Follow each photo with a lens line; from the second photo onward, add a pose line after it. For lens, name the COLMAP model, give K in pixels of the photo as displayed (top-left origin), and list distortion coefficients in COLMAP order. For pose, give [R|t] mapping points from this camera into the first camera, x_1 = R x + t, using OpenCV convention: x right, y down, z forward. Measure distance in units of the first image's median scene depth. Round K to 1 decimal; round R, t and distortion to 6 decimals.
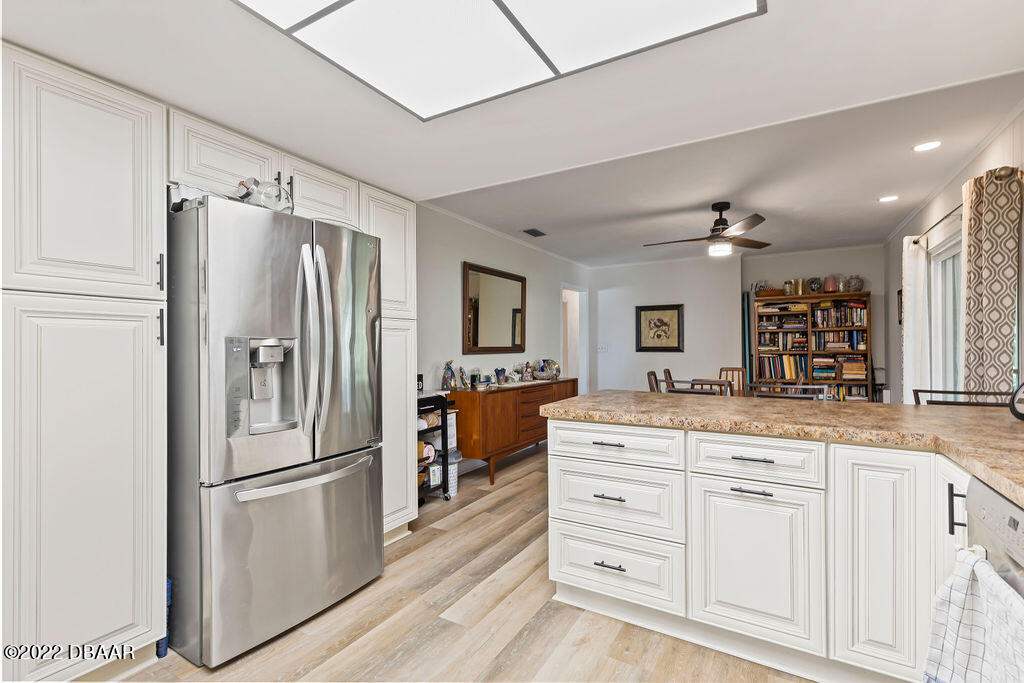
lens RADIAL K [[468.3, 0, 510.0], [0, 468.3, 344.5], [0, 0, 1]] dist [0.000103, 0.004201]
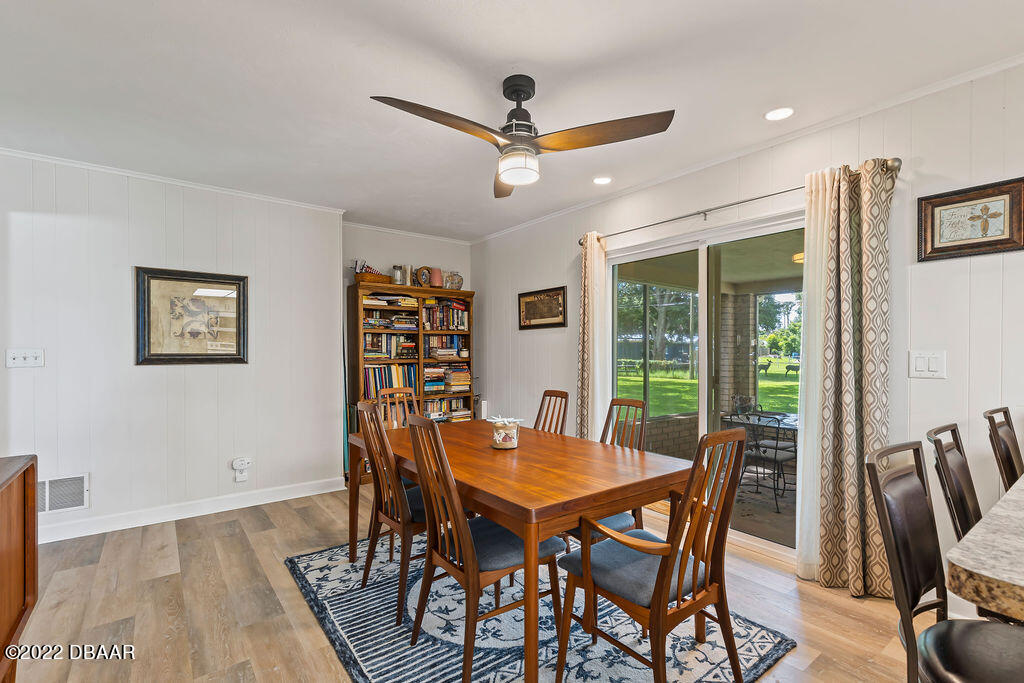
lens RADIAL K [[468.3, 0, 510.0], [0, 468.3, 344.5], [0, 0, 1]] dist [0.000103, 0.004201]
pose [[0.353470, 0.020028, 0.935231, -0.039638], [-0.002553, 0.999788, -0.020445, 0.005079], [-0.935442, 0.004839, 0.353446, 0.575565]]
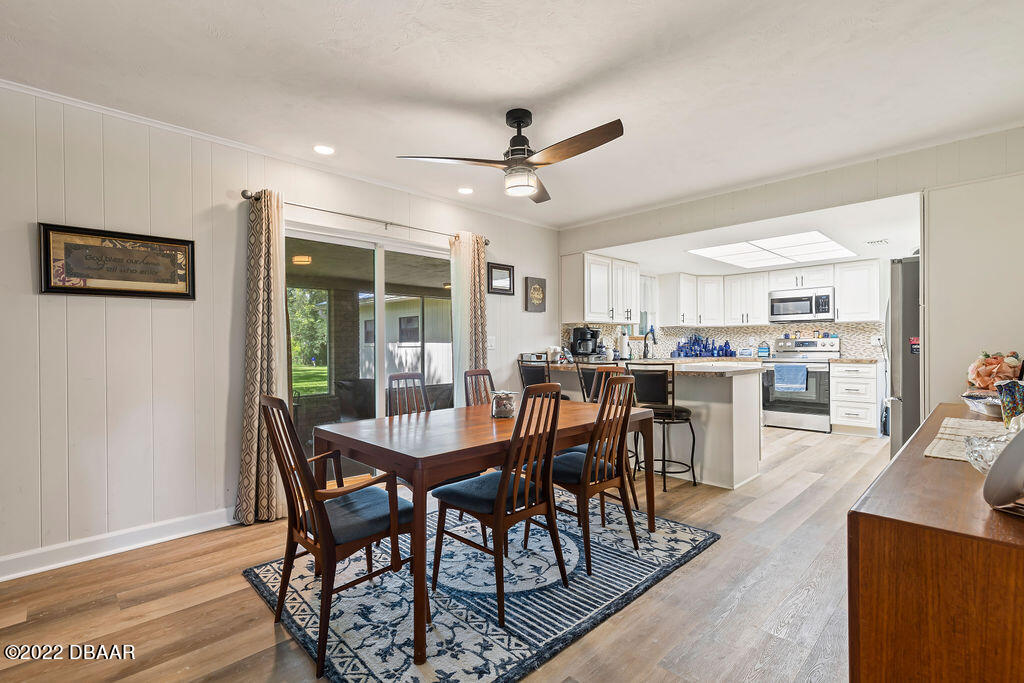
lens RADIAL K [[468.3, 0, 510.0], [0, 468.3, 344.5], [0, 0, 1]] dist [0.000103, 0.004201]
pose [[-0.970822, 0.010246, 0.239582, 0.199014], [0.010911, 0.999939, 0.001448, 0.012854], [-0.239553, 0.004019, -0.970875, 1.115880]]
